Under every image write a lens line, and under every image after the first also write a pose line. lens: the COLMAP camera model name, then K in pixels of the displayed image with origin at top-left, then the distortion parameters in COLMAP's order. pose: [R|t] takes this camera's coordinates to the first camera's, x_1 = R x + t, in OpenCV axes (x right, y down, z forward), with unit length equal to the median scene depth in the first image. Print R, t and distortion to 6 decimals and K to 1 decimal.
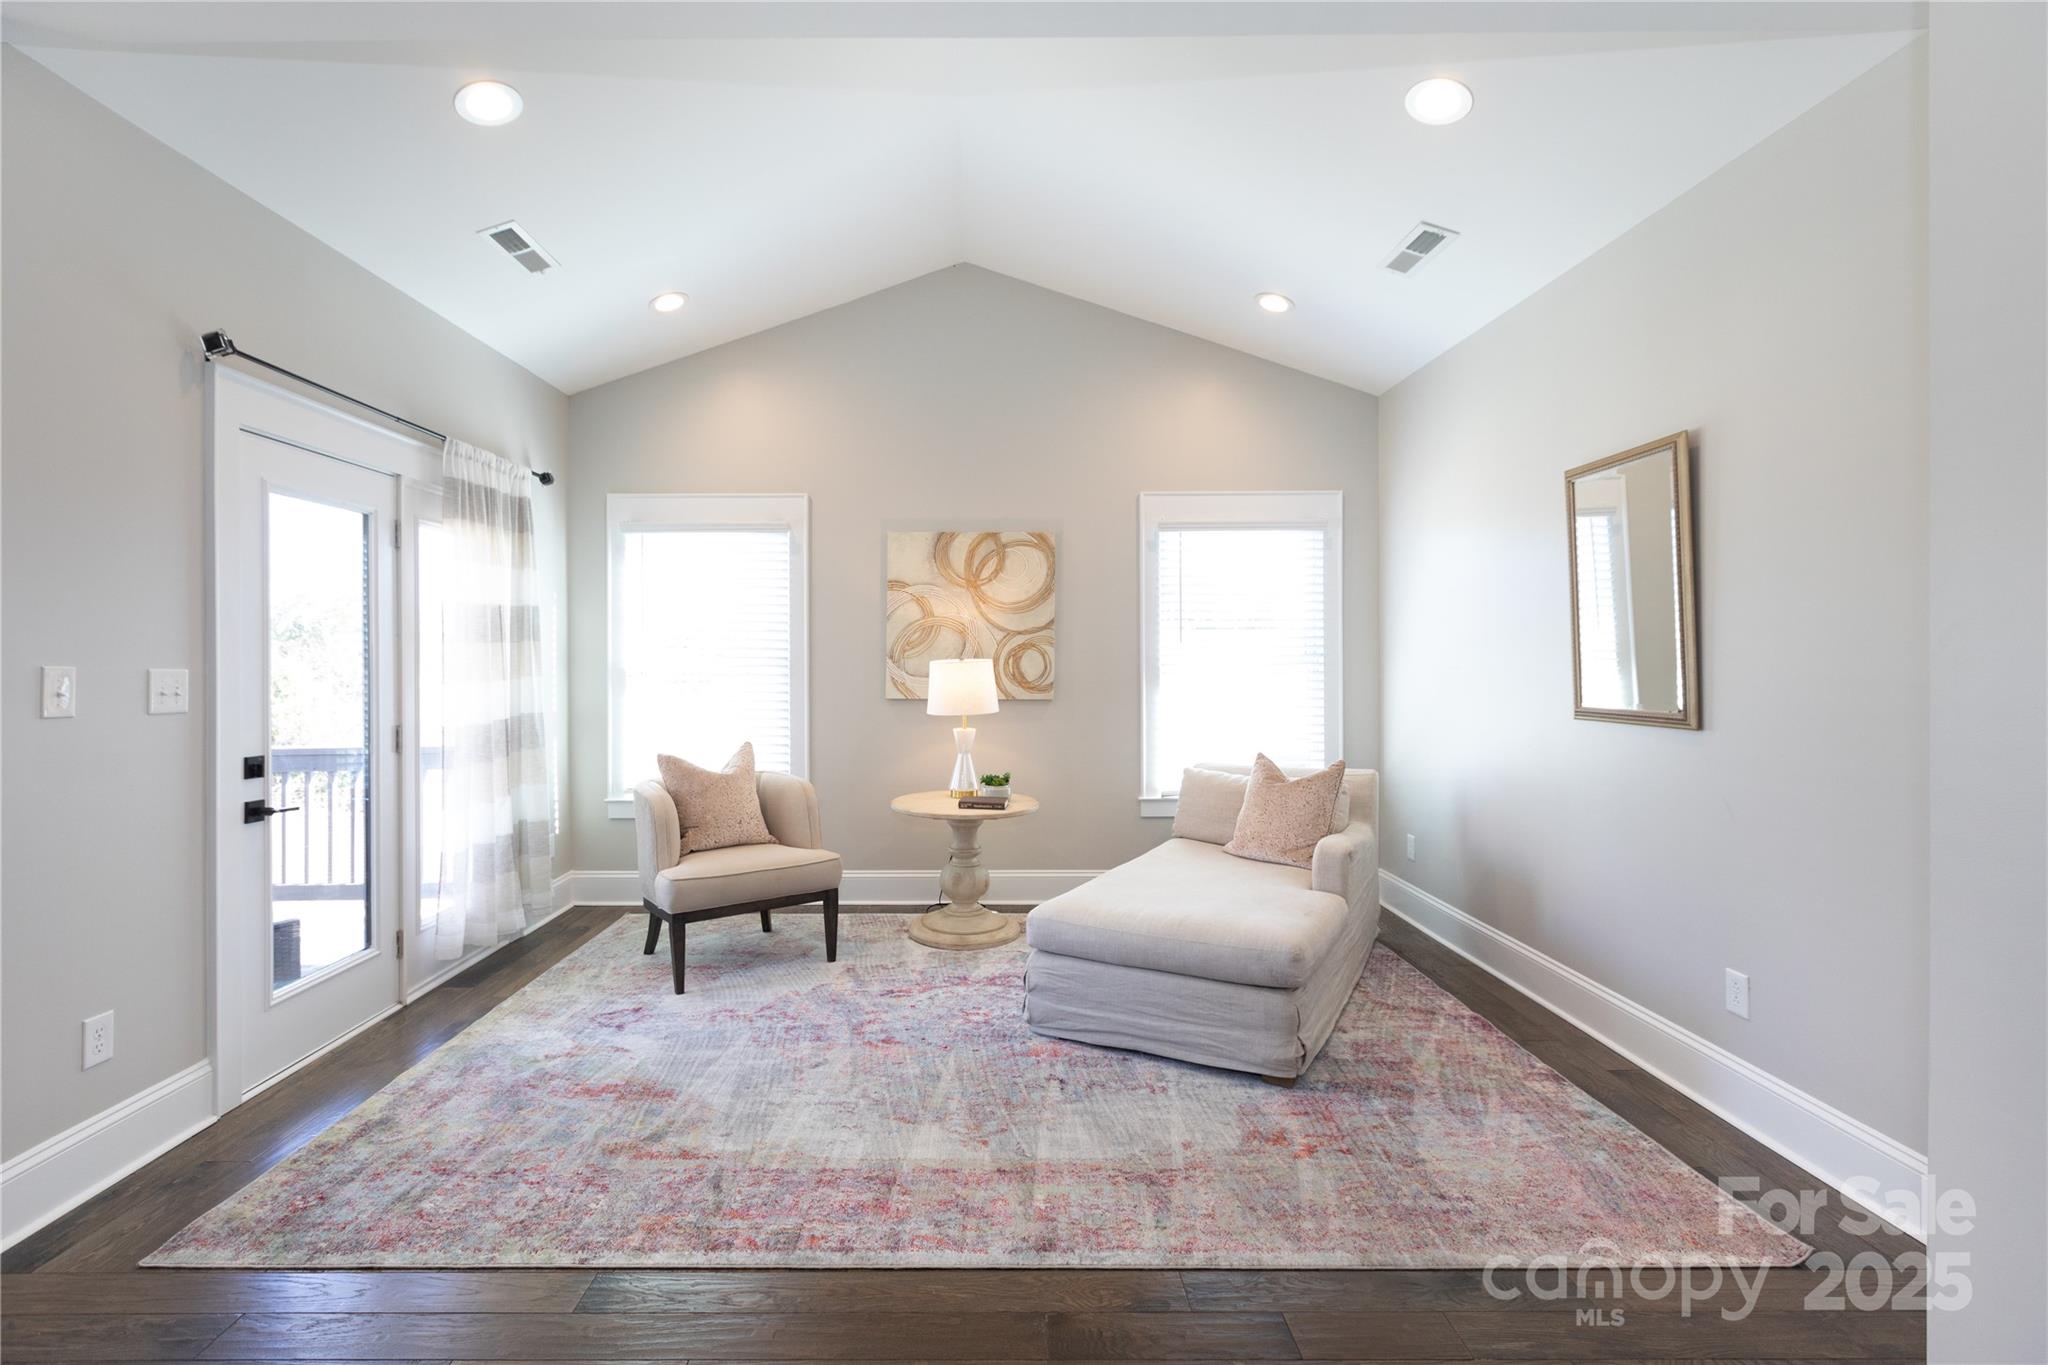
lens RADIAL K [[927.6, 0, 970.7], [0, 927.6, 661.6], [0, 0, 1]] dist [0.010055, 0.000316]
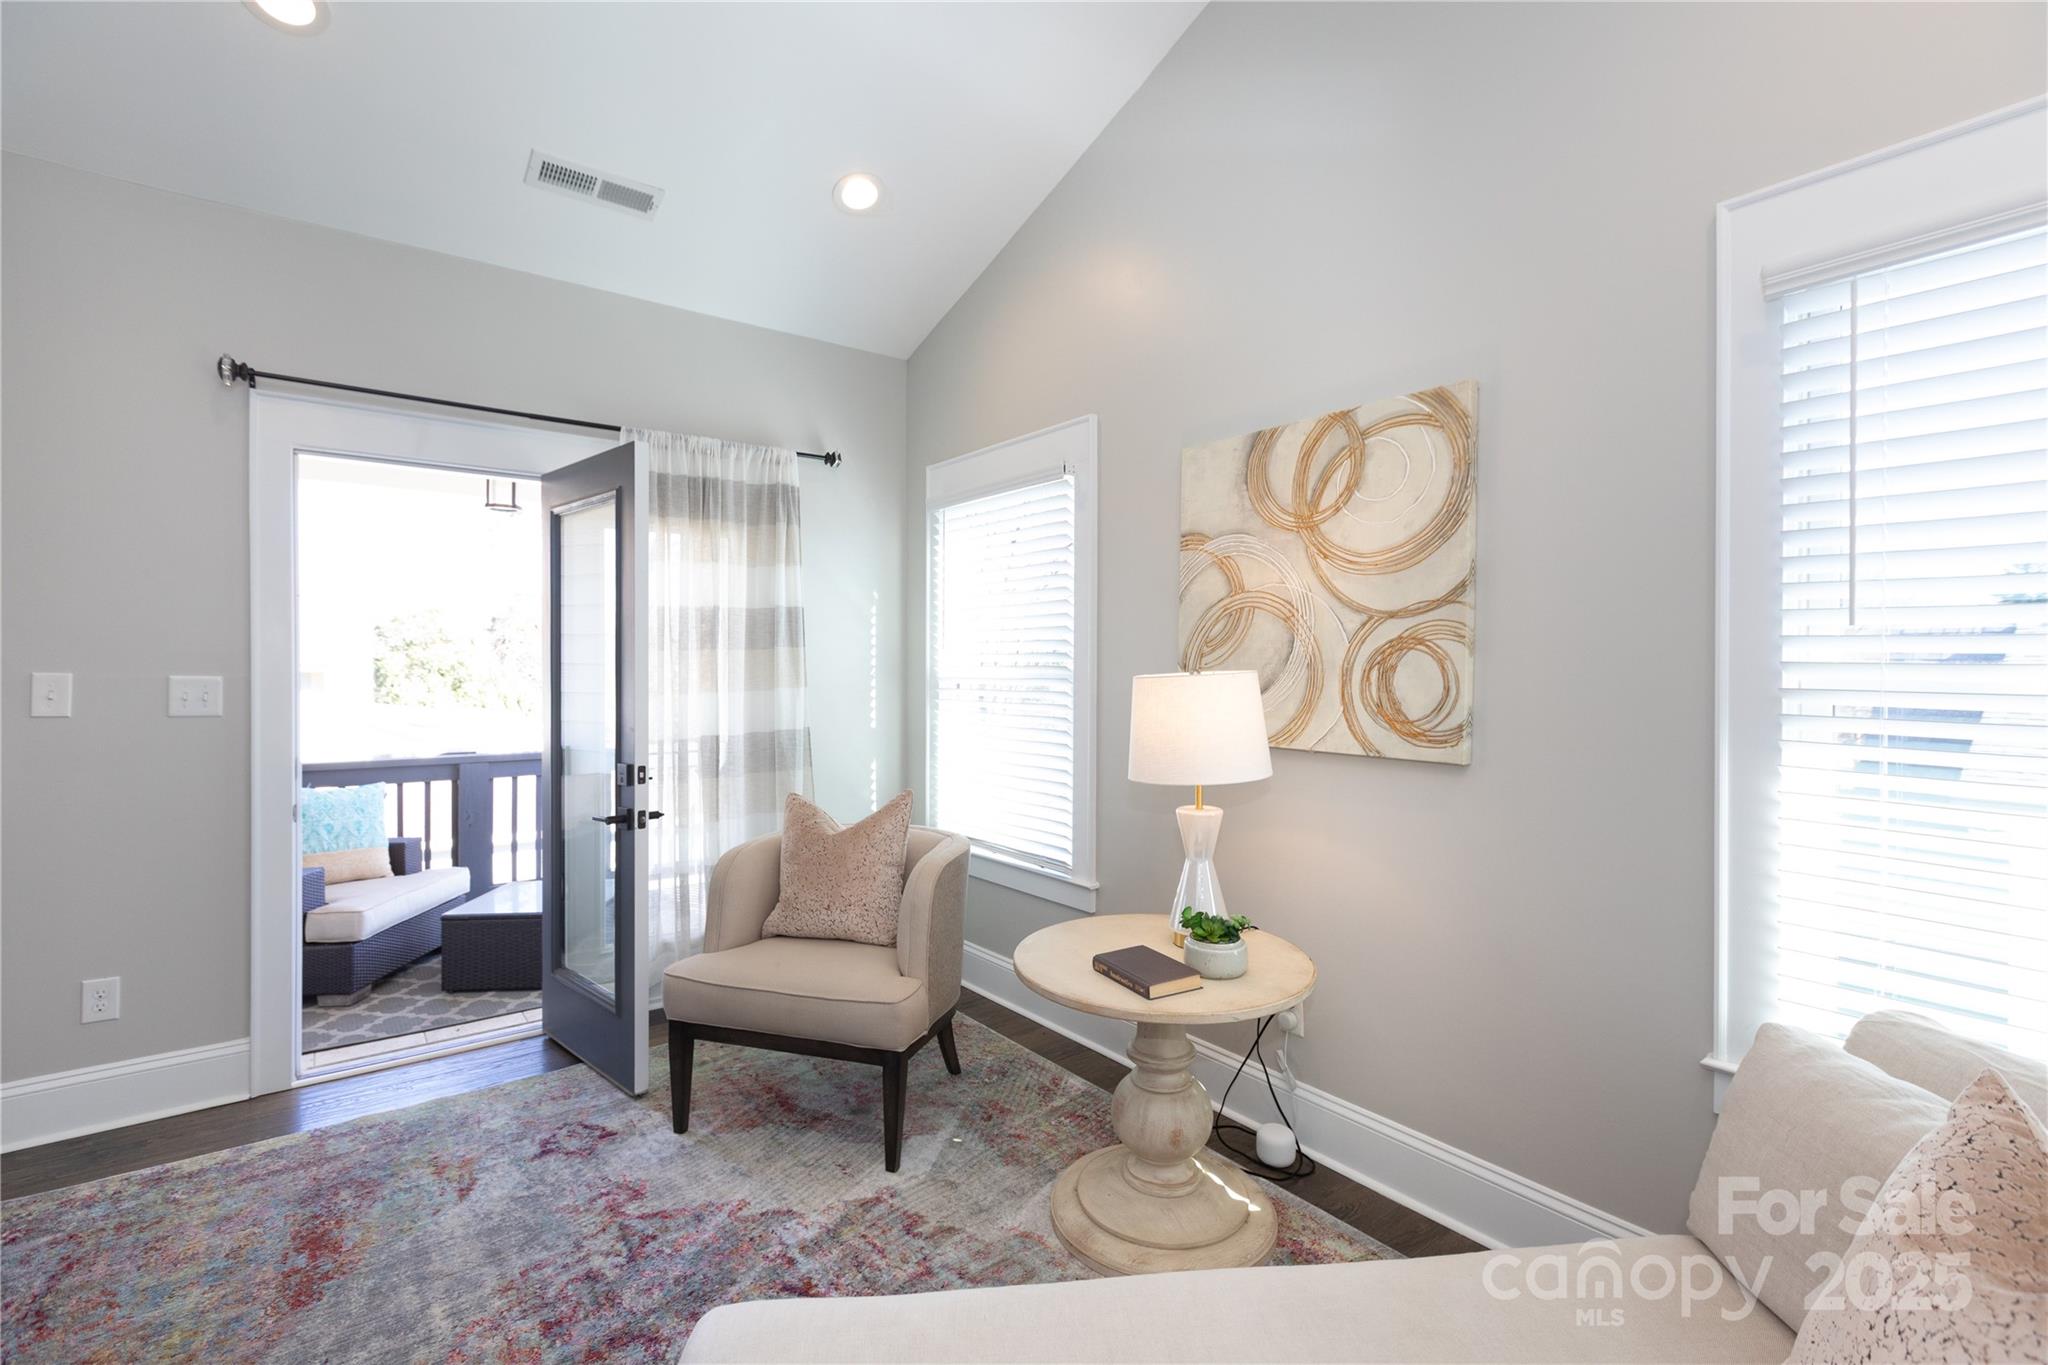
lens RADIAL K [[906.8, 0, 1011.4], [0, 906.8, 673.8], [0, 0, 1]] dist [-0.001859, -0.001115]
pose [[0.614598, 0.010209, -0.788774, 0.339874], [-0.004531, 0.999945, 0.009412, -0.005784], [0.788827, -0.002211, 0.614611, 0.660380]]
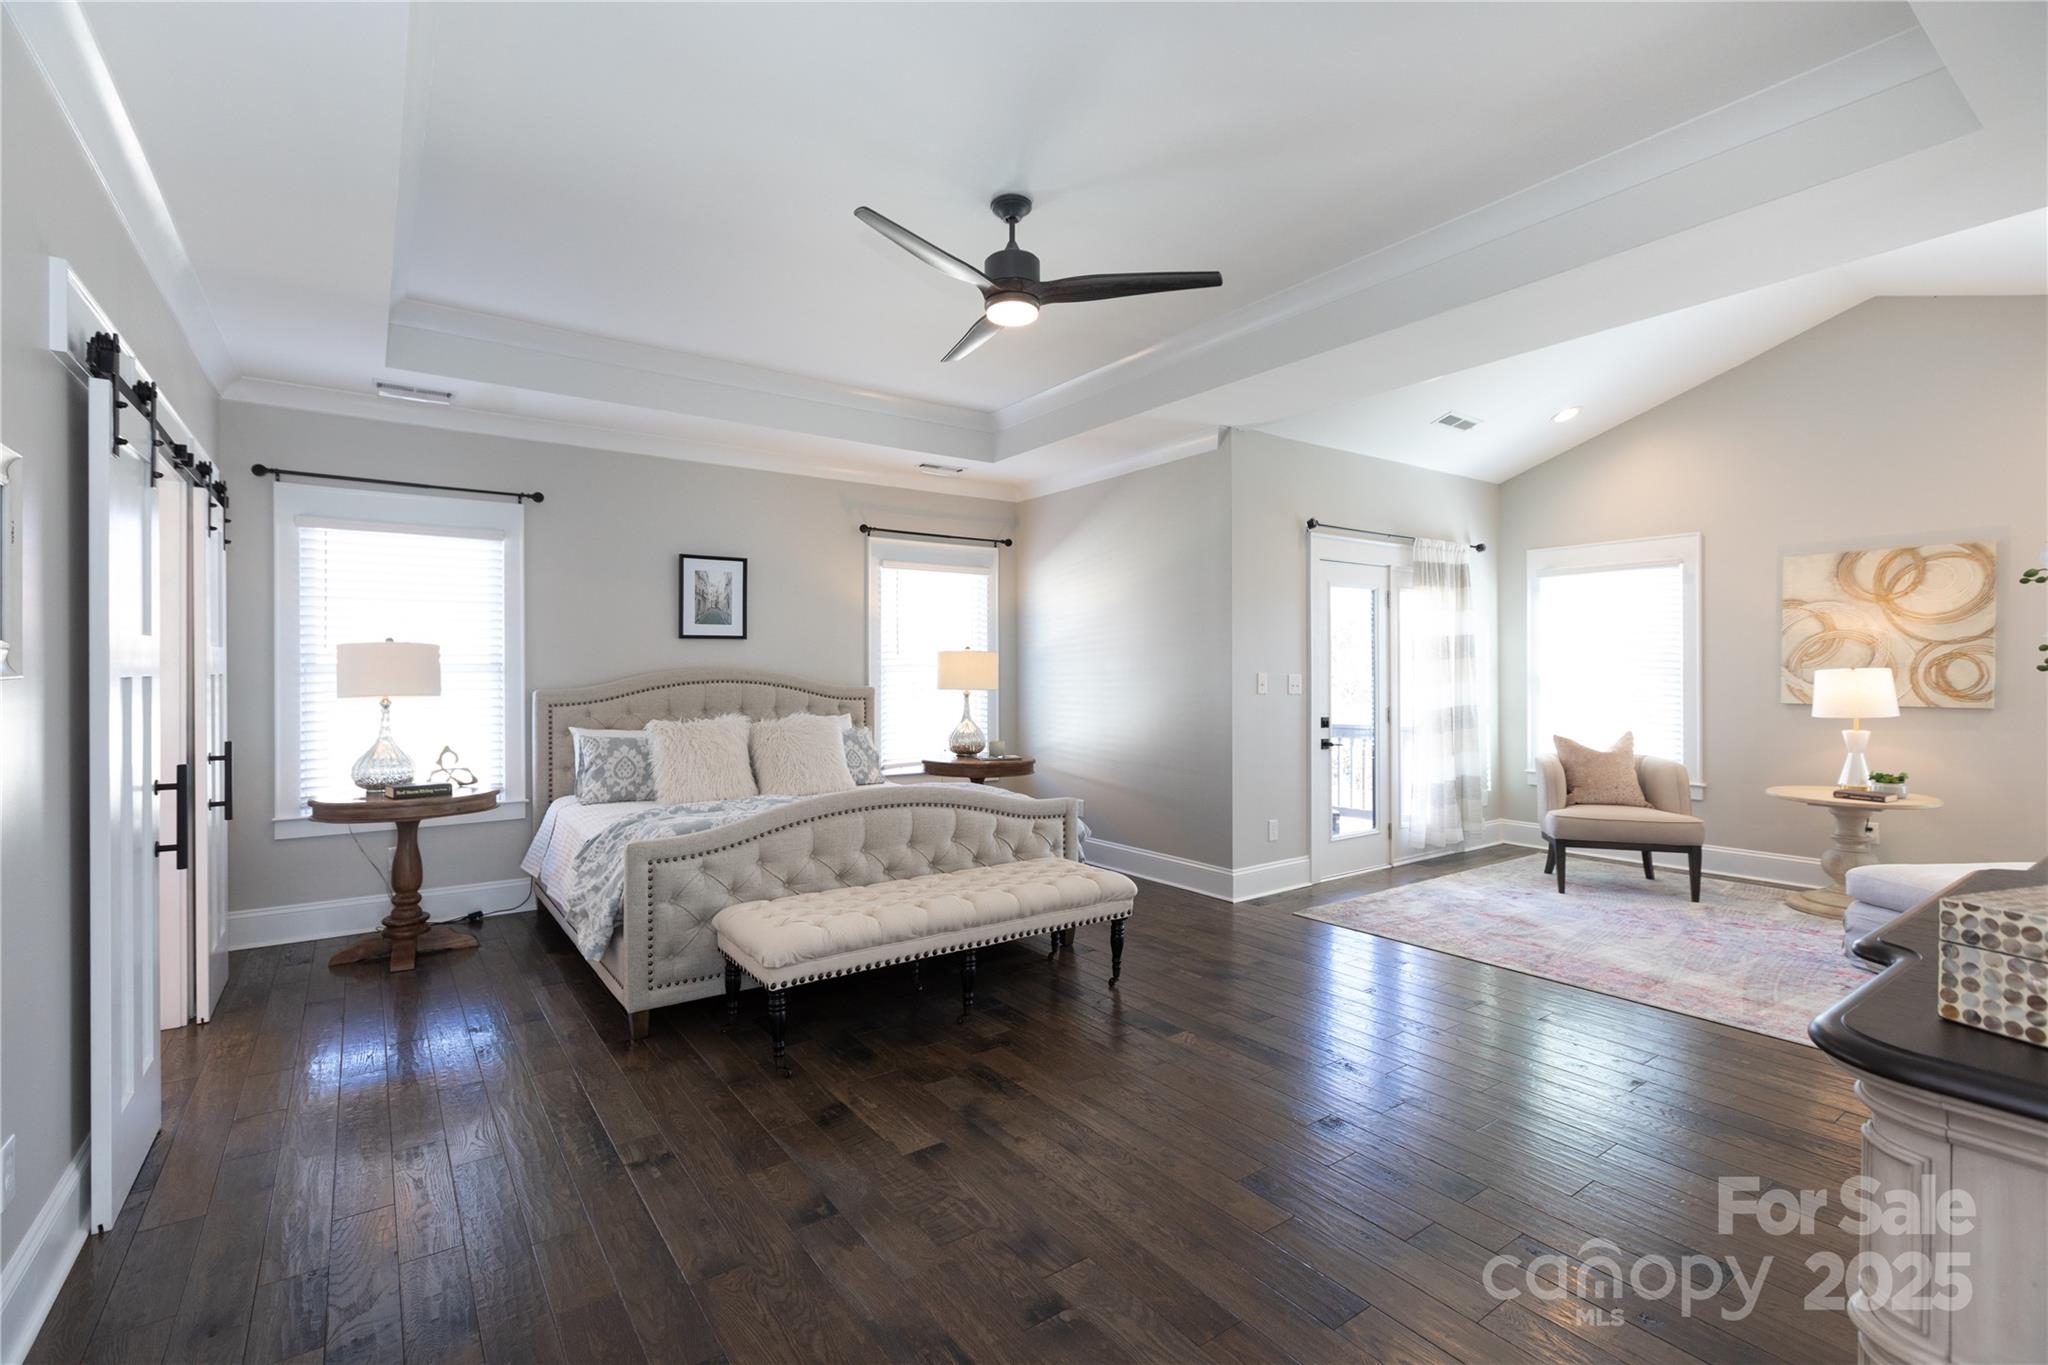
lens RADIAL K [[906.8, 0, 1011.4], [0, 906.8, 673.8], [0, 0, 1]] dist [-0.001859, -0.001115]
pose [[0.583884, 0.000950, -0.811837, 0.301857], [0.001006, 0.999998, 0.001894, 0.000517], [0.811837, -0.001922, 0.583882, -0.486552]]
